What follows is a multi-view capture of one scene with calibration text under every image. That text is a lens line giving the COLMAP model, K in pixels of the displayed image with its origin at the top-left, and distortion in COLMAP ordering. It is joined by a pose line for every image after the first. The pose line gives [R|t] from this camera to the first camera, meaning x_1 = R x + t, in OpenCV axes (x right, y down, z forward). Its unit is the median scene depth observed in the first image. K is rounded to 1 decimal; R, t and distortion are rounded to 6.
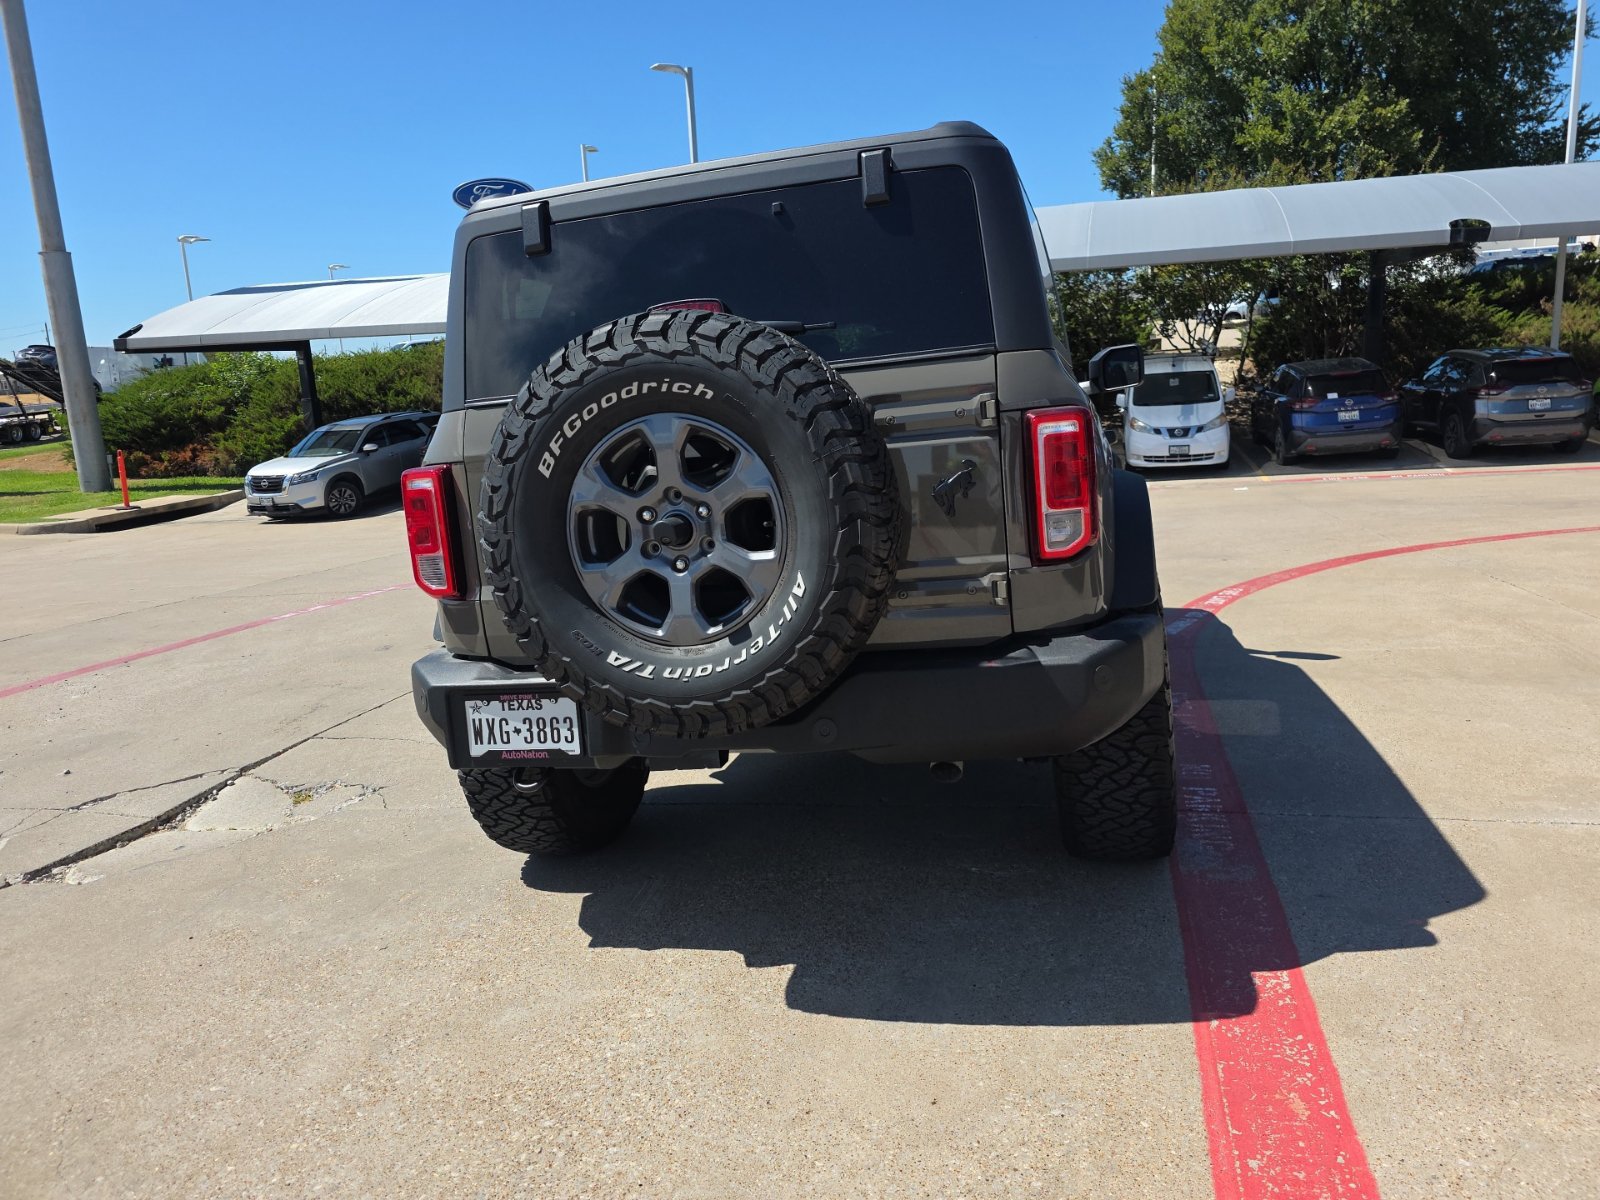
lens RADIAL K [[1075.3, 0, 816.6], [0, 1075.3, 586.8], [0, 0, 1]] dist [0.041658, -0.034725]
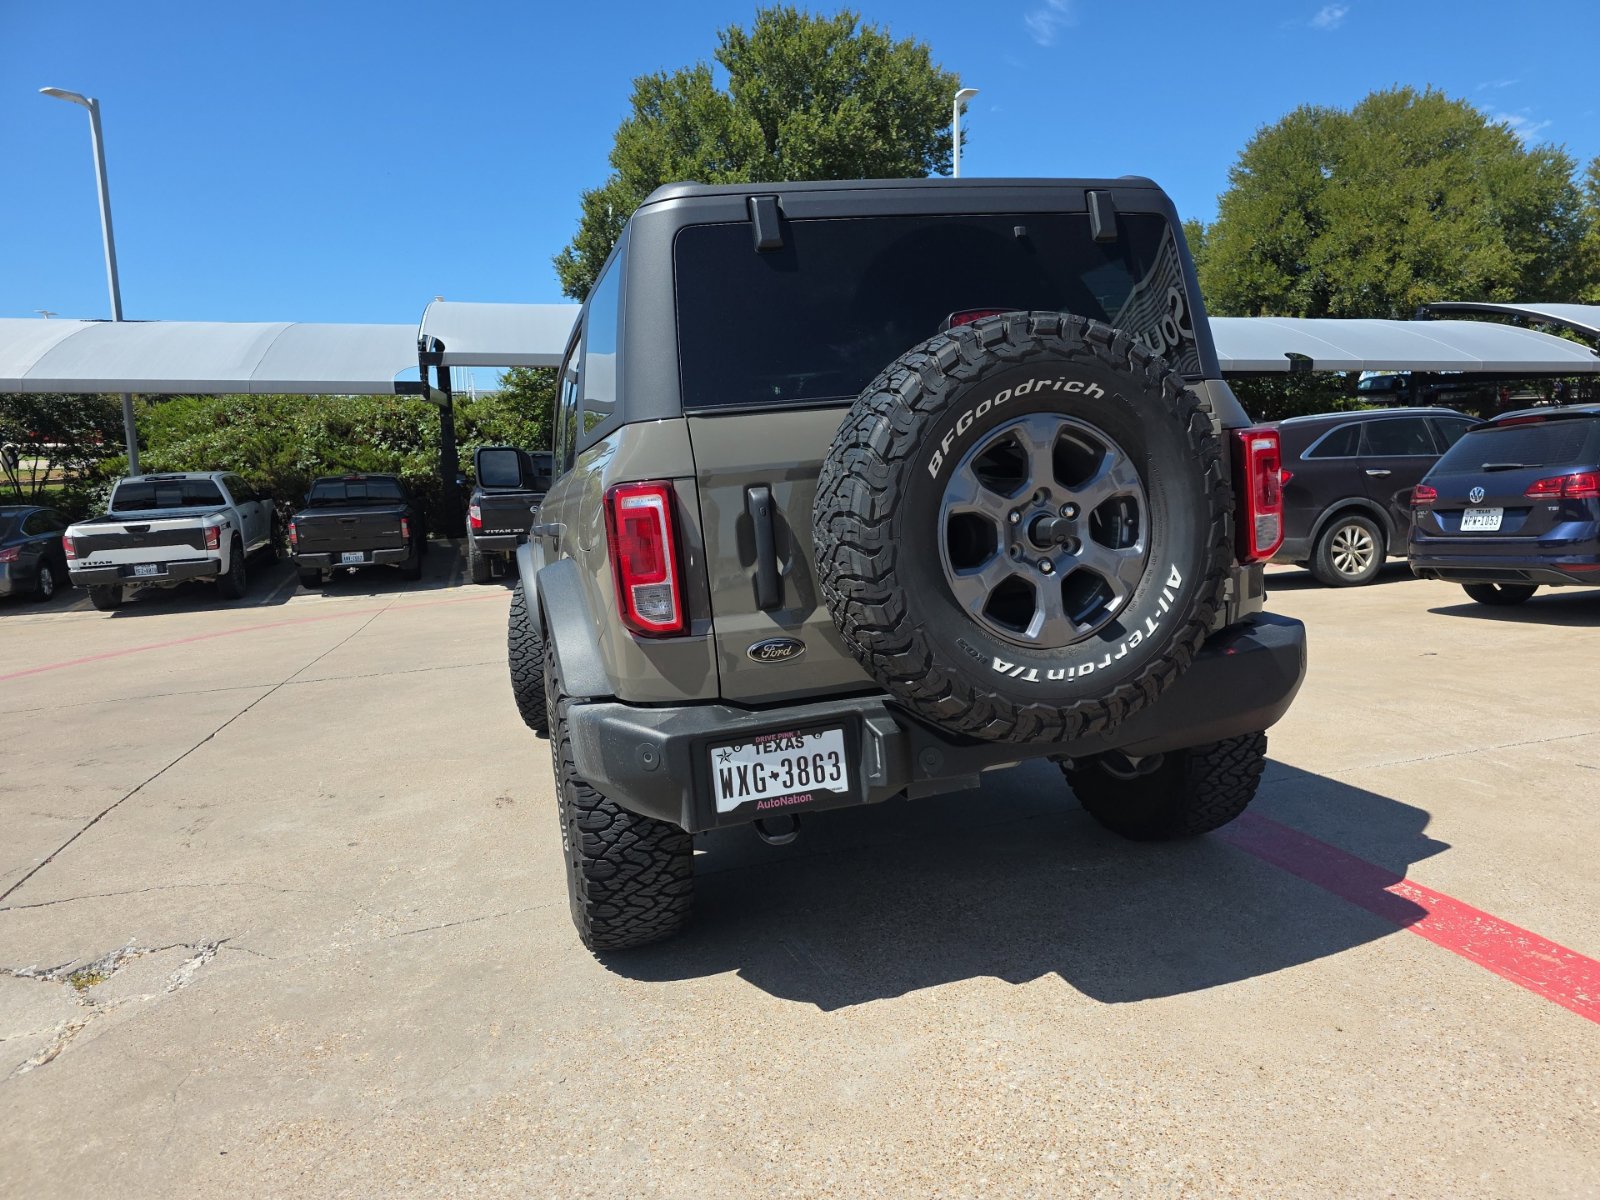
lens RADIAL K [[1075.3, 0, 811.9], [0, 1075.3, 622.1], [0, 0, 1]] dist [0.041658, -0.034725]
pose [[0.864866, -0.047956, 0.499707, -0.684007], [0.079458, 0.995955, -0.041942, 0.046779], [-0.495674, 0.075980, 0.865179, 0.205071]]
